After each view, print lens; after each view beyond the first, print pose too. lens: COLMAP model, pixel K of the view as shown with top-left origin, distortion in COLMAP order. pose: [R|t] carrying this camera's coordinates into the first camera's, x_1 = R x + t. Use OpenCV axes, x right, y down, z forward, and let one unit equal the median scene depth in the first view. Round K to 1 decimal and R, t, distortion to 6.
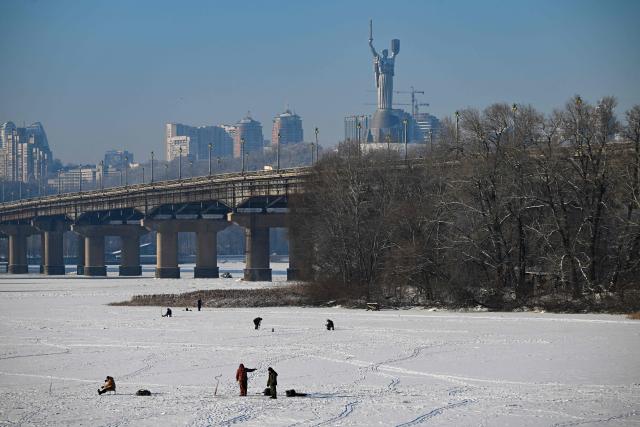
lens RADIAL K [[3315.0, 0, 320.0], [0, 3315.0, 213.5], [0, 0, 1]] dist [0.170665, 0.315502]
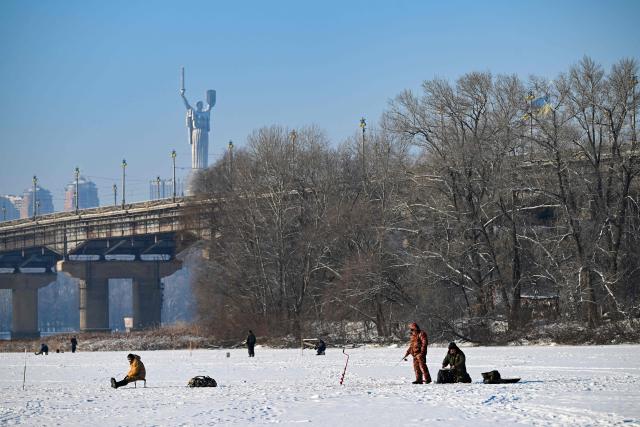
lens RADIAL K [[3315.0, 0, 320.0], [0, 3315.0, 213.5], [0, 0, 1]] dist [0.170665, 0.315502]
pose [[0.996792, -0.005413, 0.079857, -0.028749], [0.008221, 0.999358, -0.034869, 0.017277], [-0.079617, 0.035414, 0.996196, 0.179940]]
